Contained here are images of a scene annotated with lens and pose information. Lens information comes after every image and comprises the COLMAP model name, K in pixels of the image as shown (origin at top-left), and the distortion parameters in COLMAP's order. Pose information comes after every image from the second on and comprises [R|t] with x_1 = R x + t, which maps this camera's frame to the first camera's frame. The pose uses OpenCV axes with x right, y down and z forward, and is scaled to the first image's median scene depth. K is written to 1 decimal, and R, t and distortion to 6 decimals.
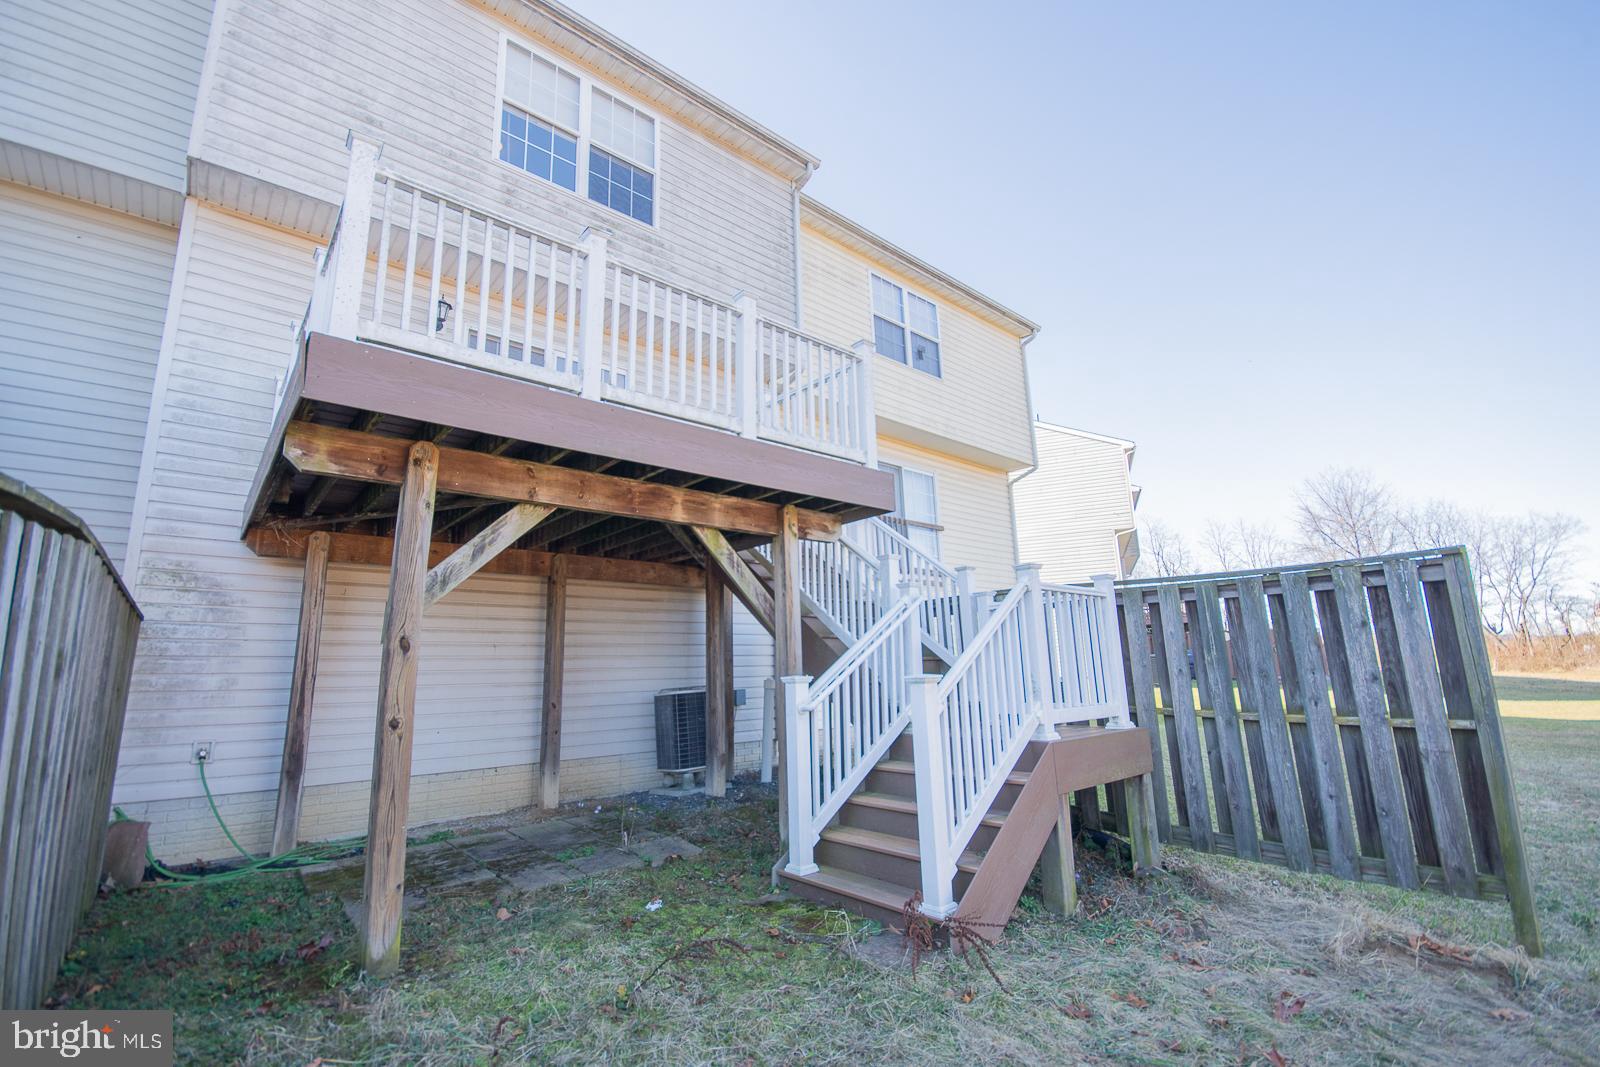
lens RADIAL K [[695.4, 0, 800.0], [0, 695.4, 533.5], [0, 0, 1]] dist [0.003164, -0.000730]
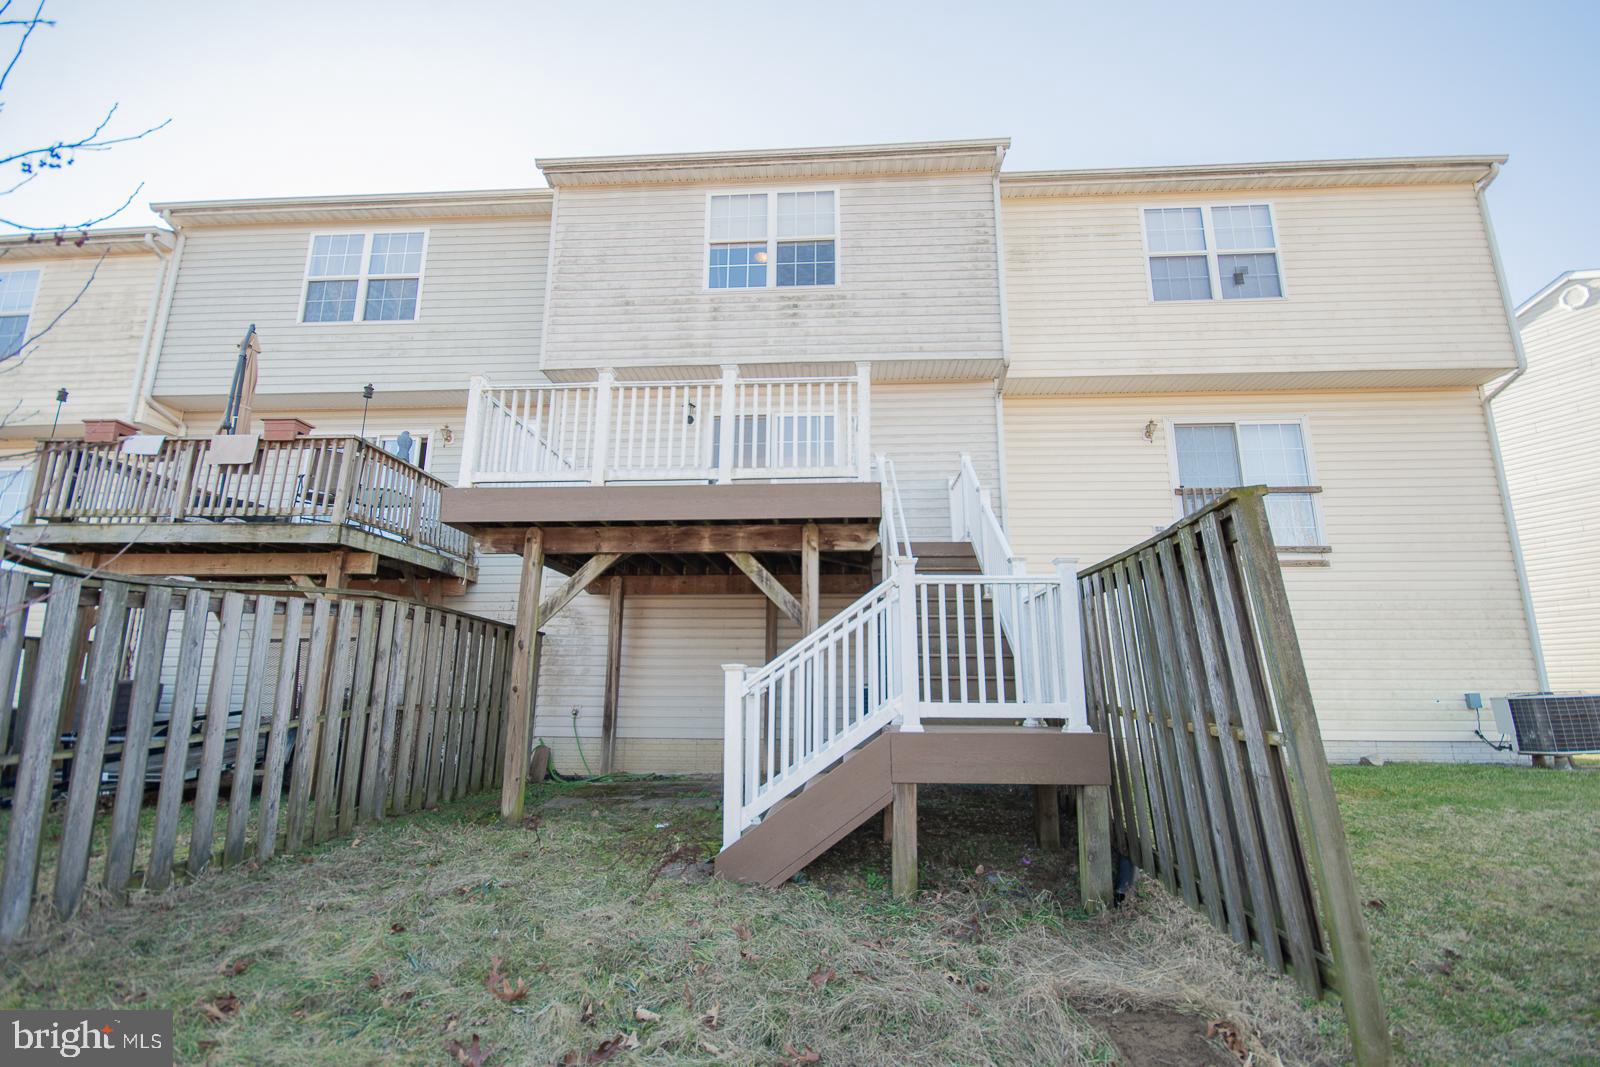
lens RADIAL K [[719.2, 0, 800.0], [0, 719.2, 533.5], [0, 0, 1]] dist [0.003512, 0.000125]
pose [[0.723370, -0.119068, -0.680116, 0.535453], [0.117081, 0.991907, -0.049127, 0.022111], [0.680461, -0.044091, 0.731456, 0.070093]]
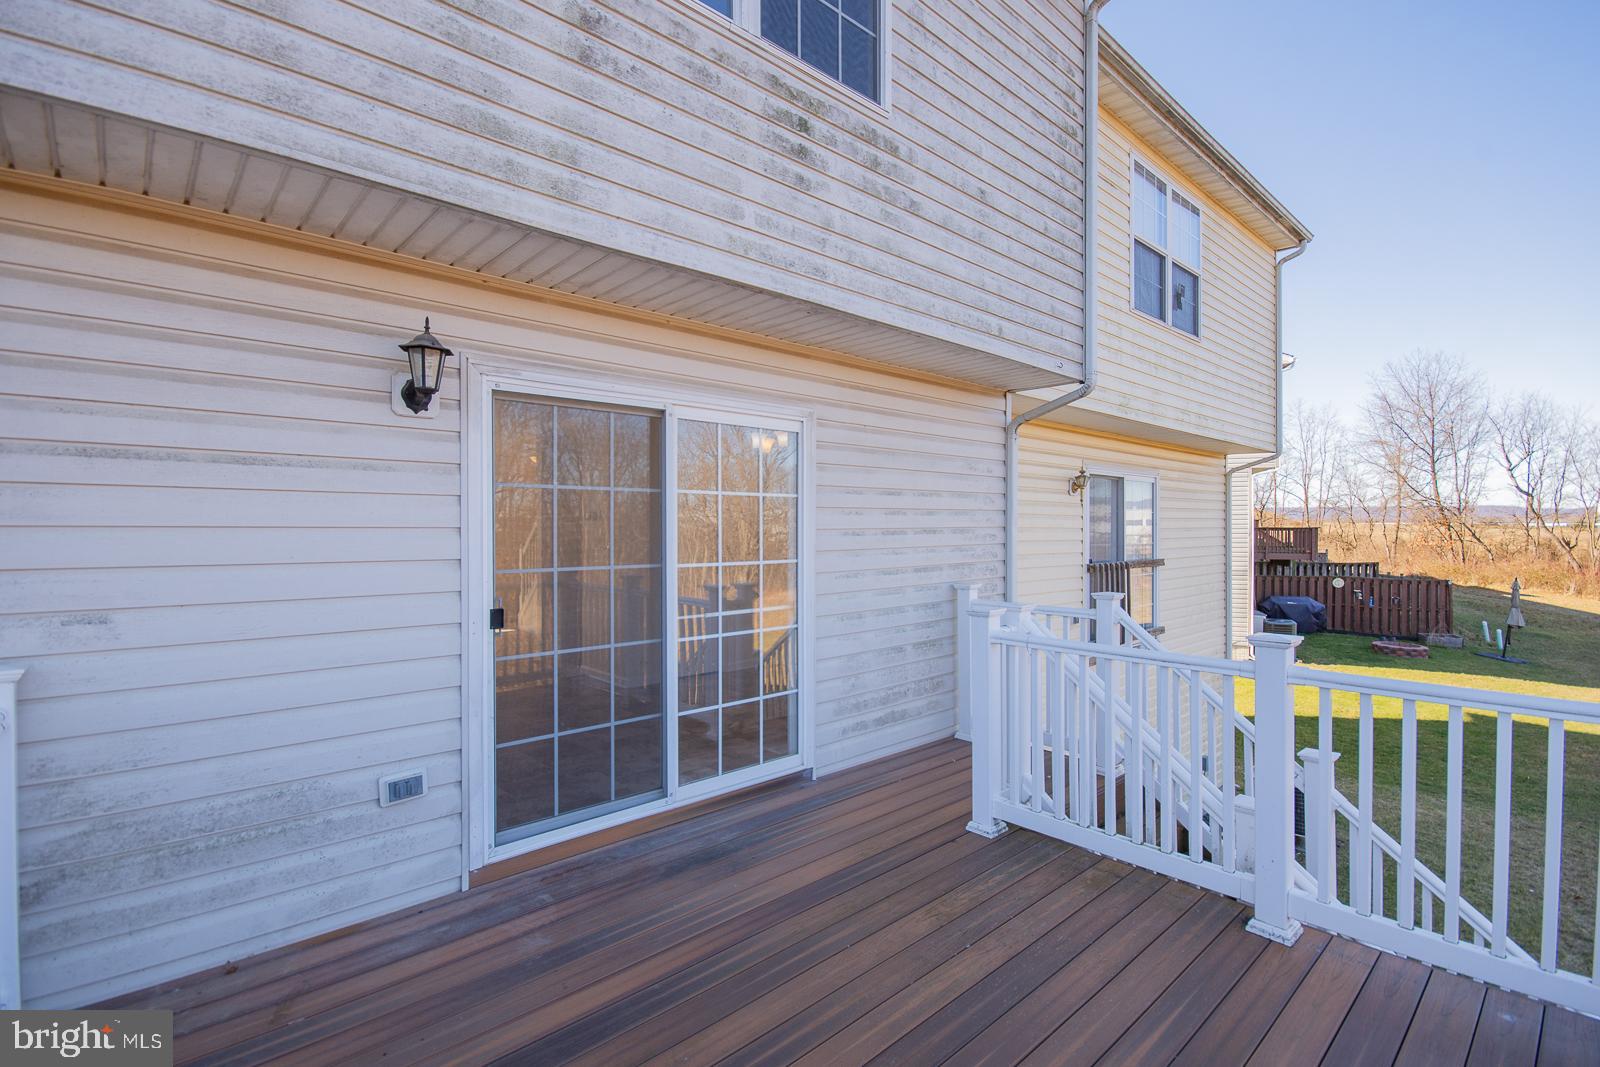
lens RADIAL K [[740.7, 0, 800.0], [0, 740.7, 533.5], [0, 0, 1]] dist [0.002673, -0.000206]
pose [[0.999085, 0.031477, 0.028937, -0.279815], [-0.036796, 0.977656, 0.206966, -0.283904], [-0.021776, -0.207841, 0.977920, 0.508028]]
